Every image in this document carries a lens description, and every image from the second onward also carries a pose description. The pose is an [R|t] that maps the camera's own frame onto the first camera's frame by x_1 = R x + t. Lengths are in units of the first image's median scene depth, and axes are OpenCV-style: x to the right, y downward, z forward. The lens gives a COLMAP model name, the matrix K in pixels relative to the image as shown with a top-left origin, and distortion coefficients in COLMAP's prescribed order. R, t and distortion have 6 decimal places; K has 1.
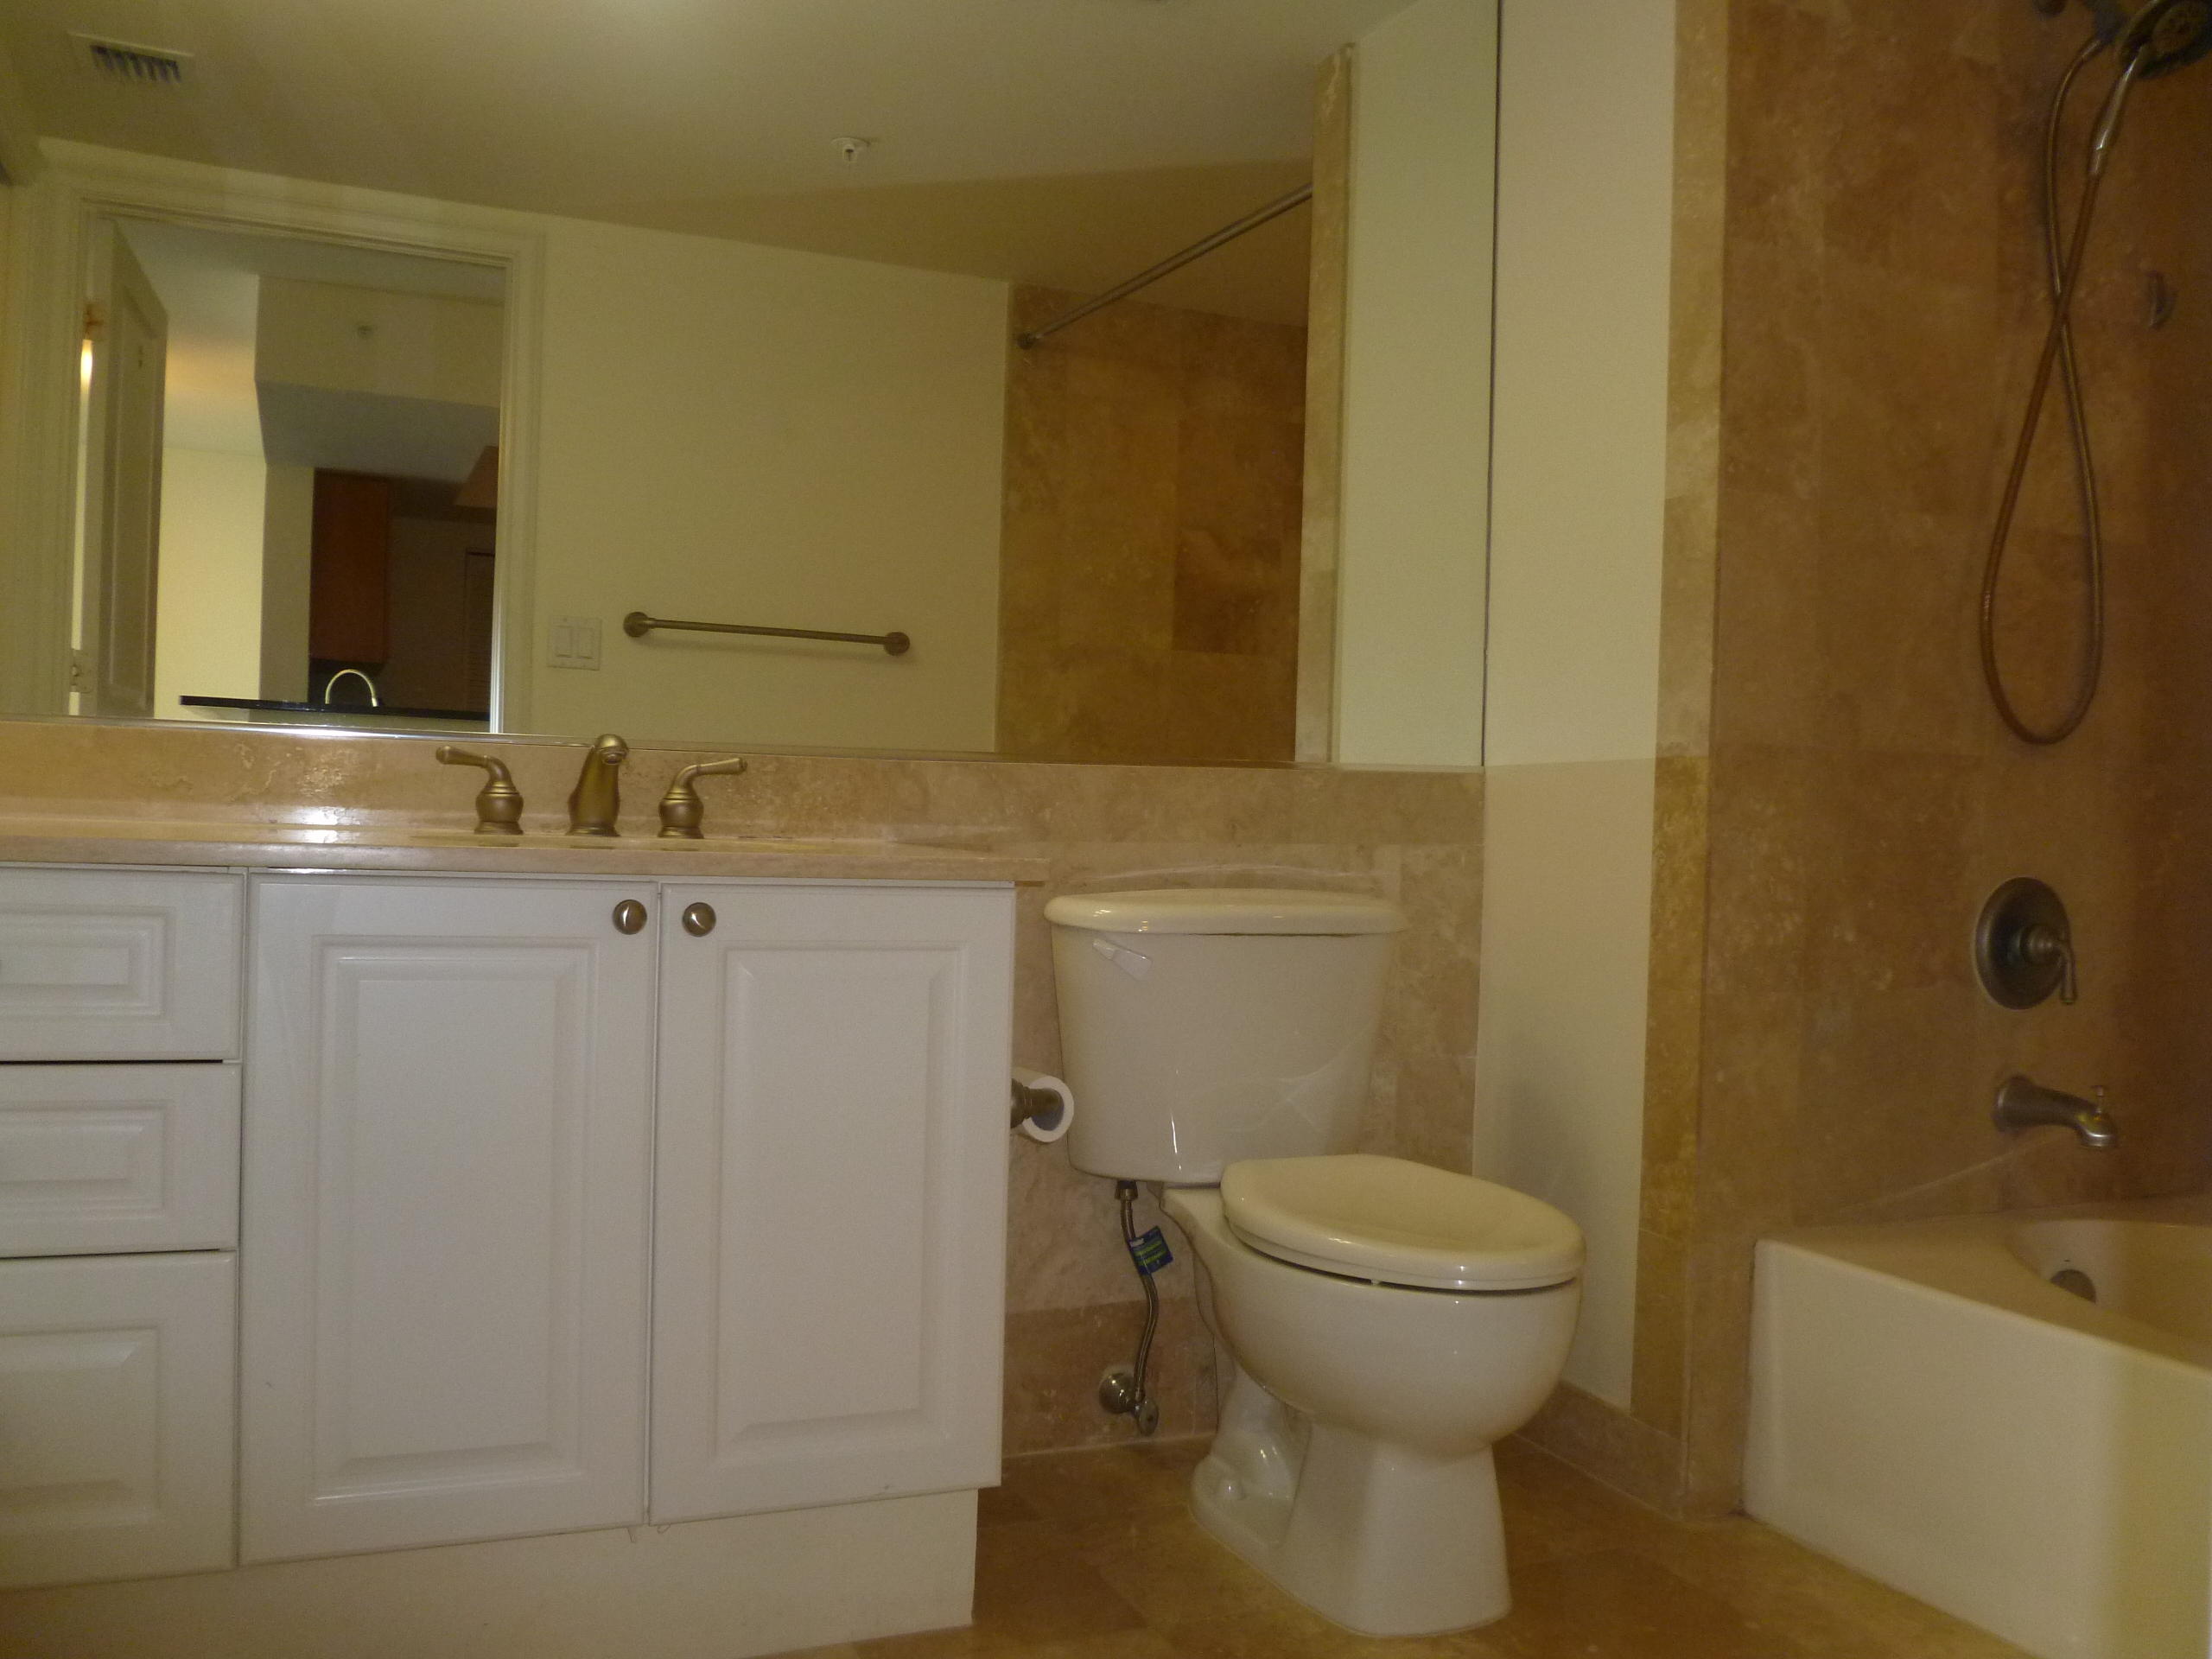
lens RADIAL K [[1858.8, 0, 1106.0], [0, 1858.8, 829.5], [0, 0, 1]] dist [-0.066087, 0.024992]
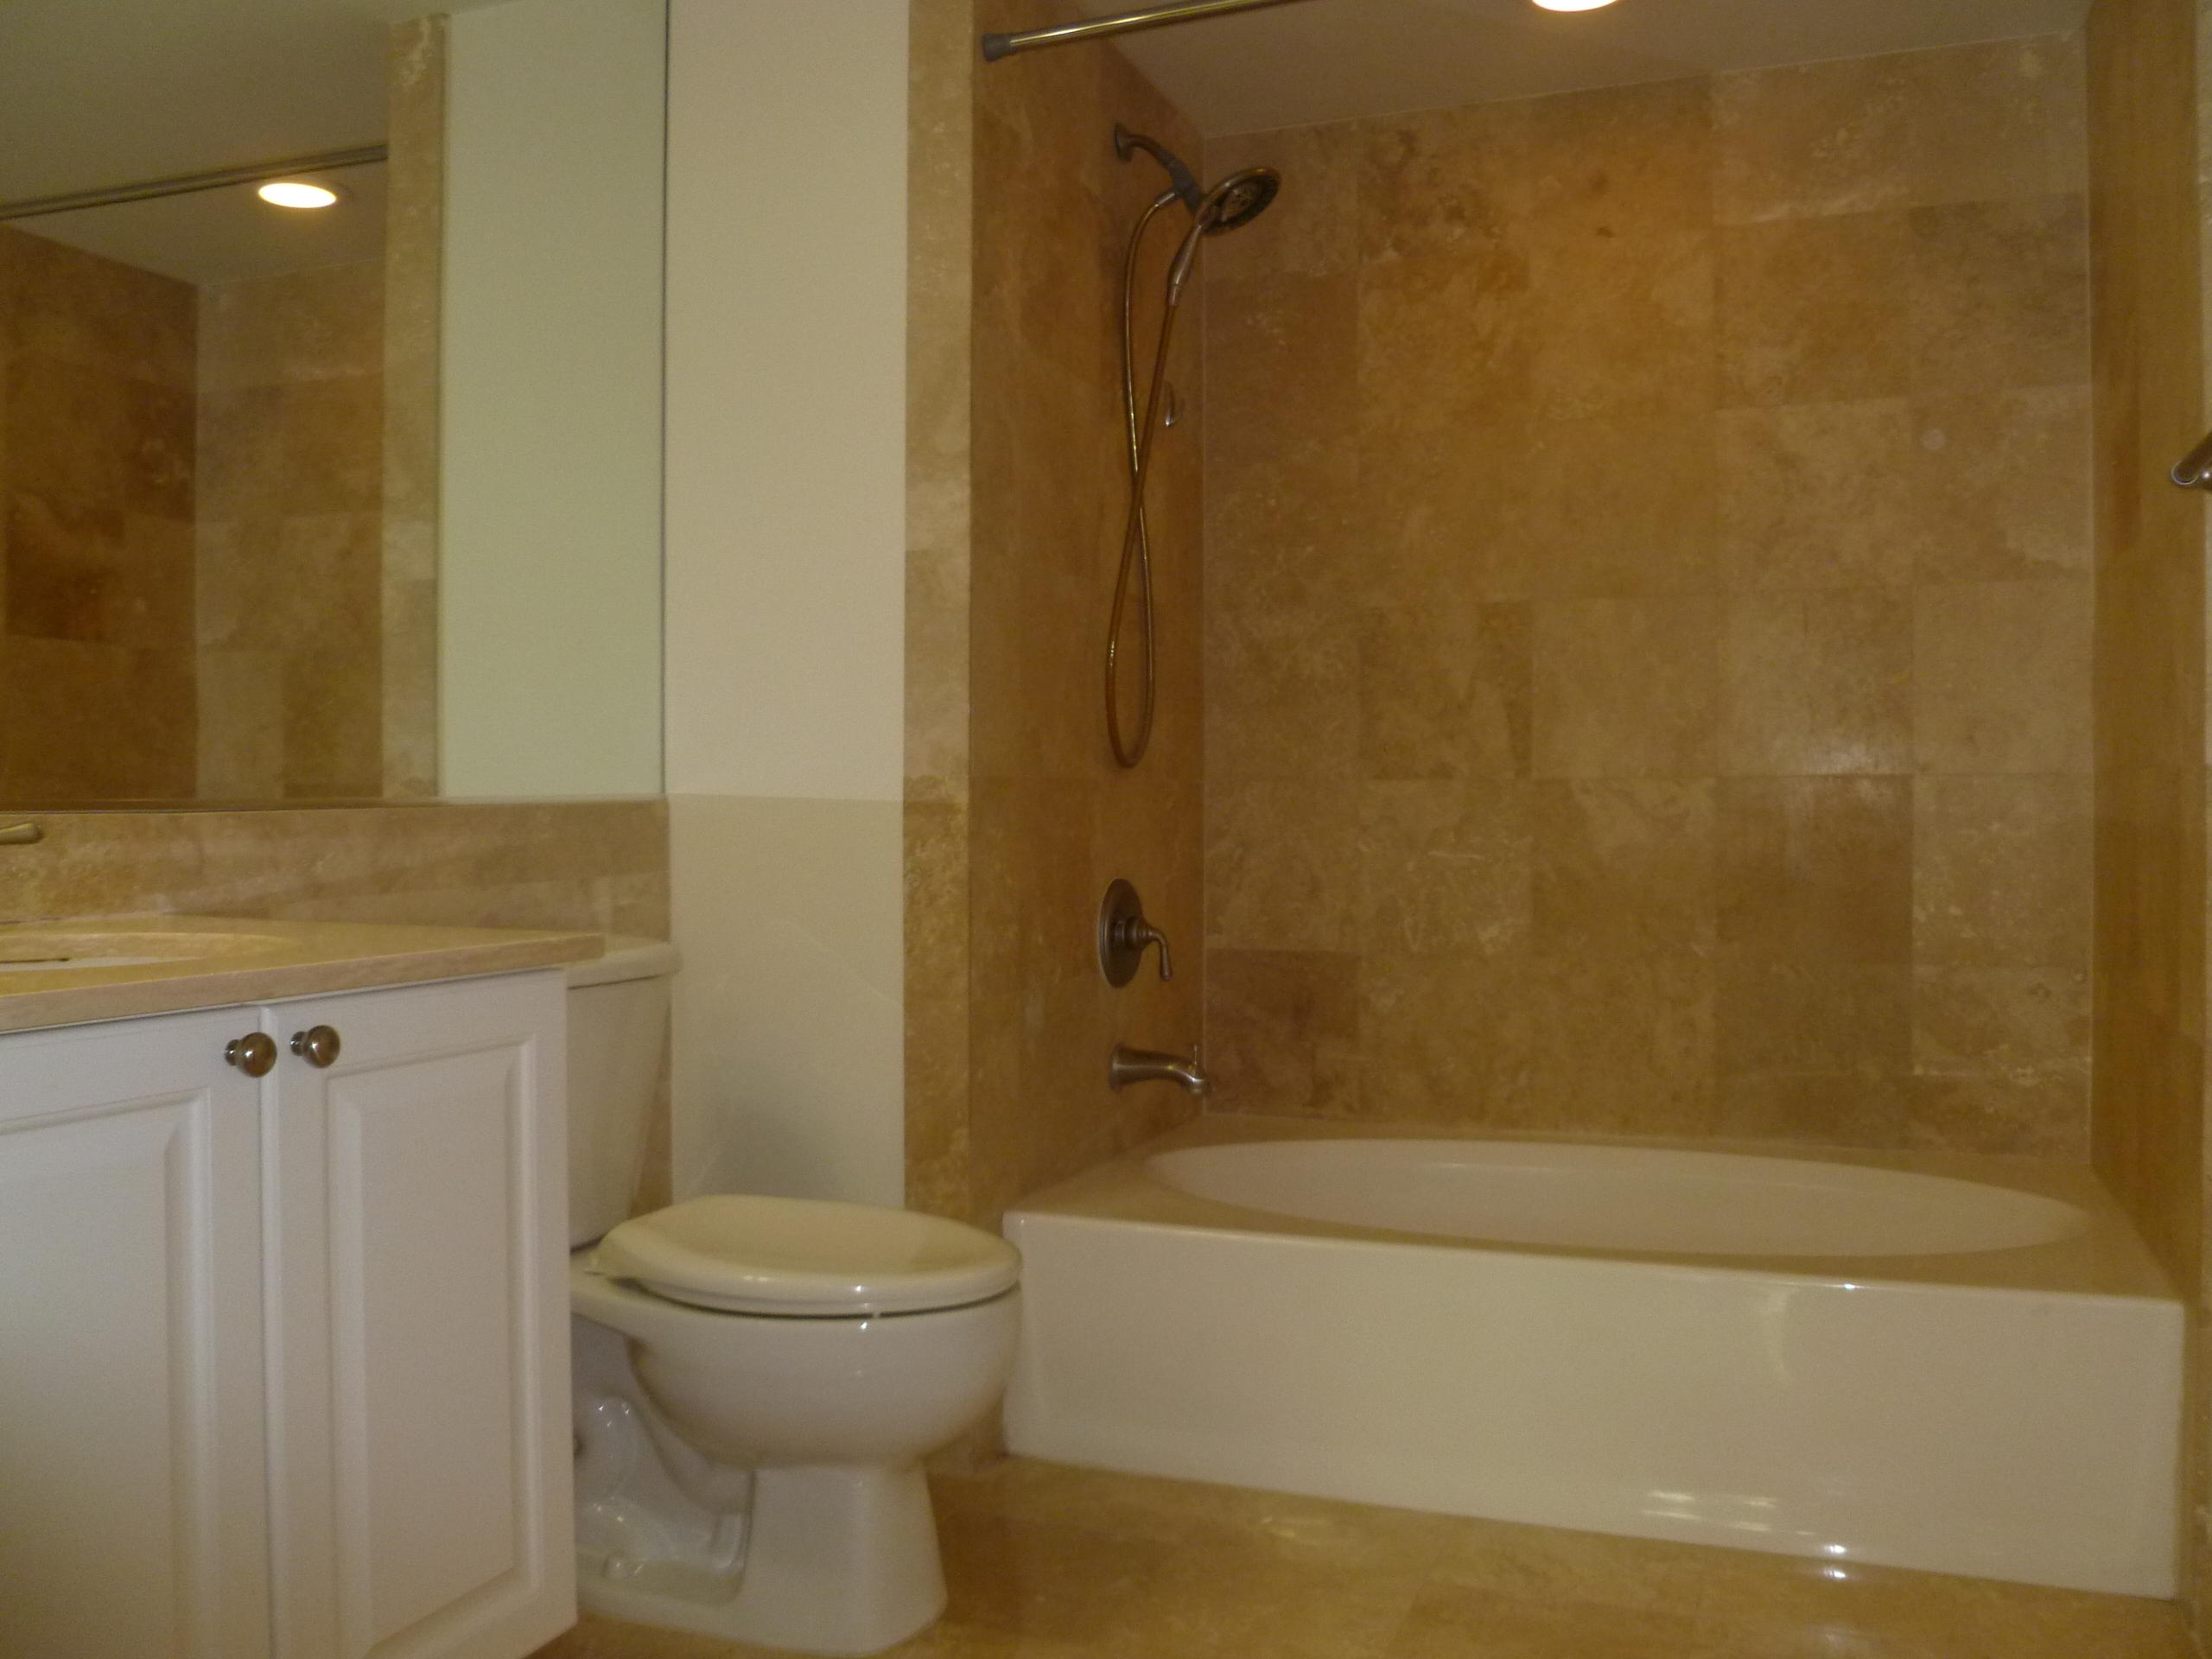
lens RADIAL K [[1858.8, 0, 1106.0], [0, 1858.8, 829.5], [0, 0, 1]] dist [-0.066087, 0.024992]
pose [[0.721208, -0.037229, 0.691717, -0.373636], [0.024055, 0.999299, 0.028702, -0.043686], [-0.692301, -0.004061, 0.721598, 0.131118]]
